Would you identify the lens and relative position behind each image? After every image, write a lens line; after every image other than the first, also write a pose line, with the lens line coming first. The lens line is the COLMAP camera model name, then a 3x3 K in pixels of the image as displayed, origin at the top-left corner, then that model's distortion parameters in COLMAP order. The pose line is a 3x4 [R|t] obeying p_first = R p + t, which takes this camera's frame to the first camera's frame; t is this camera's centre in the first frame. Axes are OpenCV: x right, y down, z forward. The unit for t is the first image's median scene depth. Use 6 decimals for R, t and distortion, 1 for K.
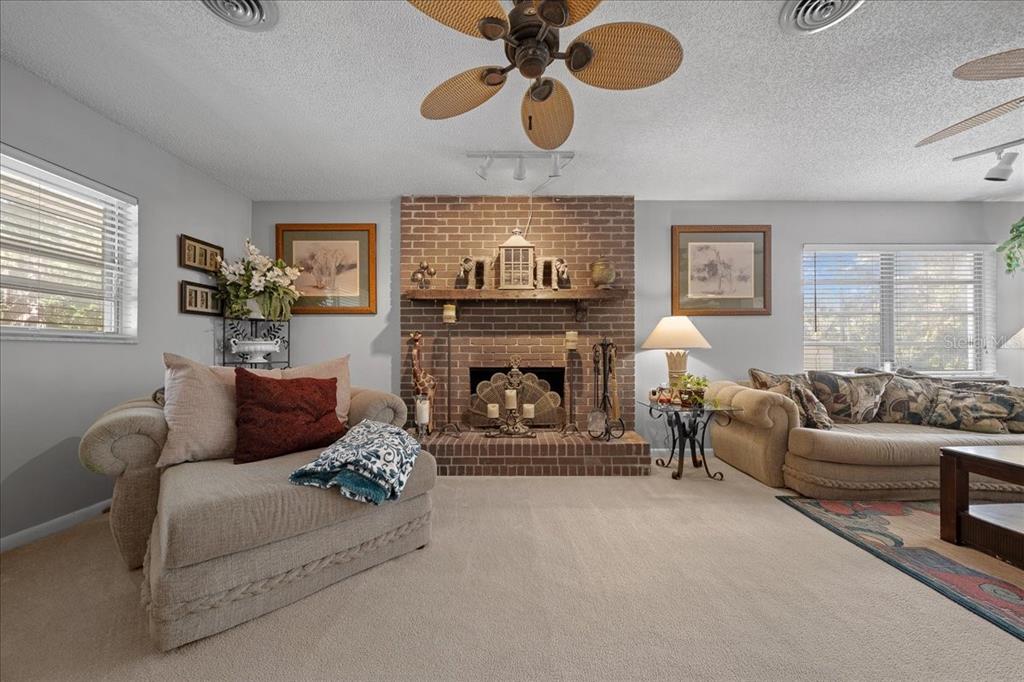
lens RADIAL K [[356.7, 0, 513.0], [0, 356.7, 349.1], [0, 0, 1]] dist [-0.006554, -0.000143]
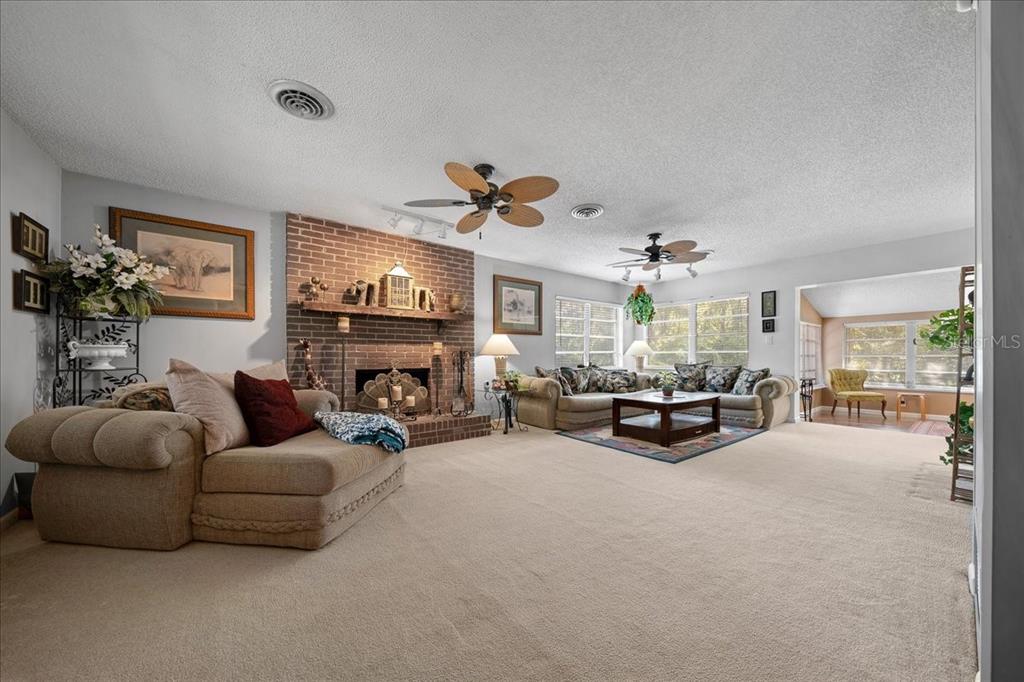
lens RADIAL K [[356.7, 0, 513.0], [0, 356.7, 349.1], [0, 0, 1]] dist [-0.006554, -0.000143]
pose [[0.789778, 0.012521, 0.613265, -0.457745], [-0.005549, 0.999897, -0.013268, -0.005538], [-0.613368, 0.007076, 0.789766, -0.280666]]
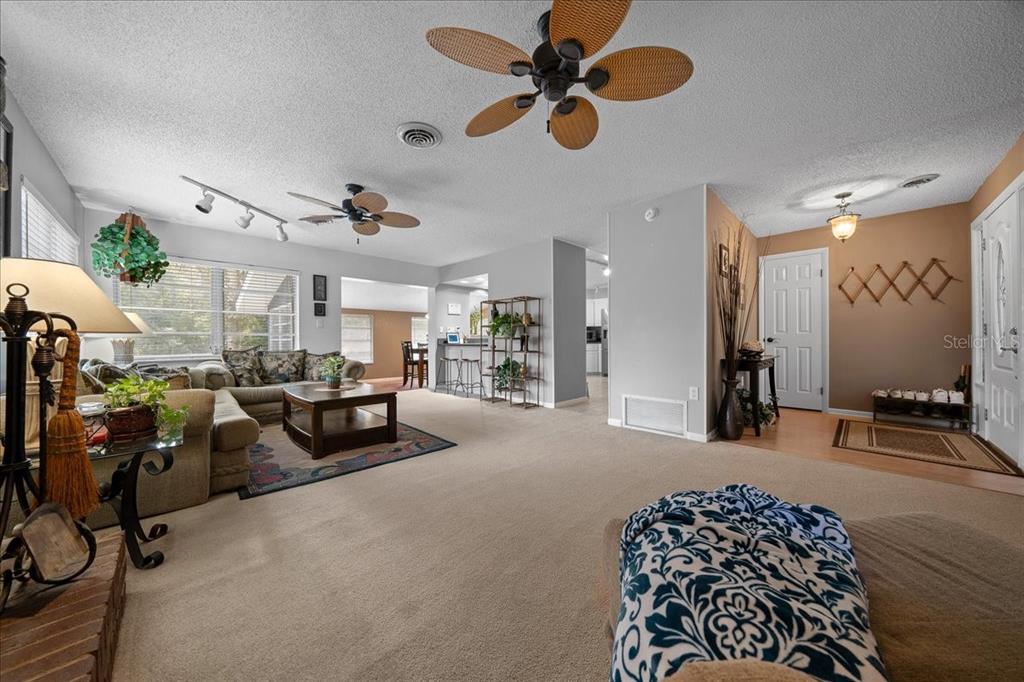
lens RADIAL K [[345.3, 0, 524.1], [0, 345.3, 339.4], [0, 0, 1]] dist [-0.000185, -0.000017]
pose [[-0.724517, -0.000045, 0.689257, -0.301807], [-0.007032, 0.999948, -0.007326, 0.002675], [-0.689221, -0.010155, -0.724480, 0.851637]]
